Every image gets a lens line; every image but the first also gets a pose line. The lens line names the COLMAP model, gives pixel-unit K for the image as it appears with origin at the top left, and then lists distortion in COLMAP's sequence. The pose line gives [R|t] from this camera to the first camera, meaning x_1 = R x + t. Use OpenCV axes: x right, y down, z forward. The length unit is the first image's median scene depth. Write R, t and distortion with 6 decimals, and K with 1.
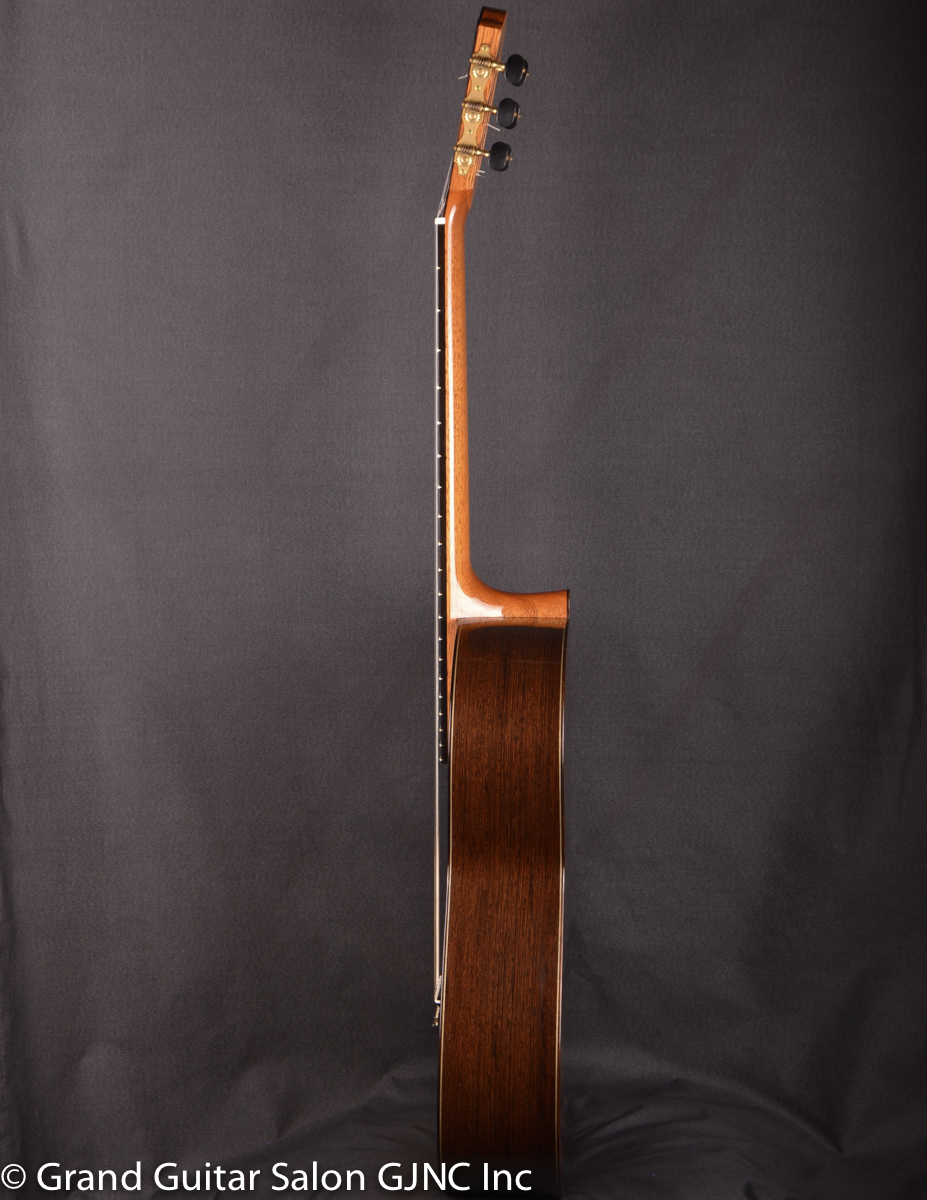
lens RADIAL K [[2515.5, 0, 463.5], [0, 2515.5, 600.0], [0, 0, 1]] dist [0.082908, 0.395795]
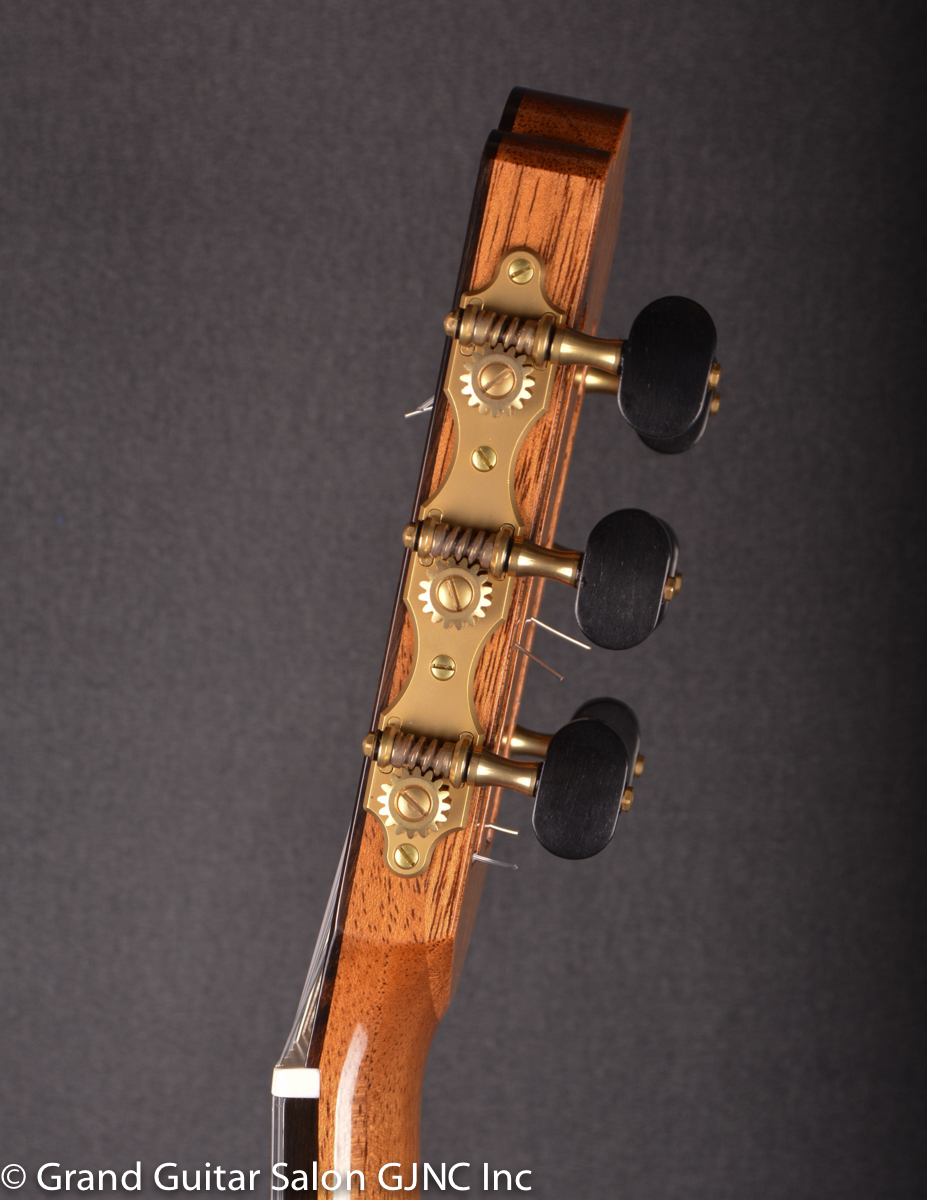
lens RADIAL K [[3175.6, 0, 463.9], [0, 3175.6, 620.1], [0, 0, 1]] dist [0.069175, 0.106017]
pose [[0.999663, 0.014114, -0.021795, 0.009729], [-0.017214, 0.988638, -0.149326, -0.150588], [0.019440, 0.149651, 0.988548, 0.744079]]
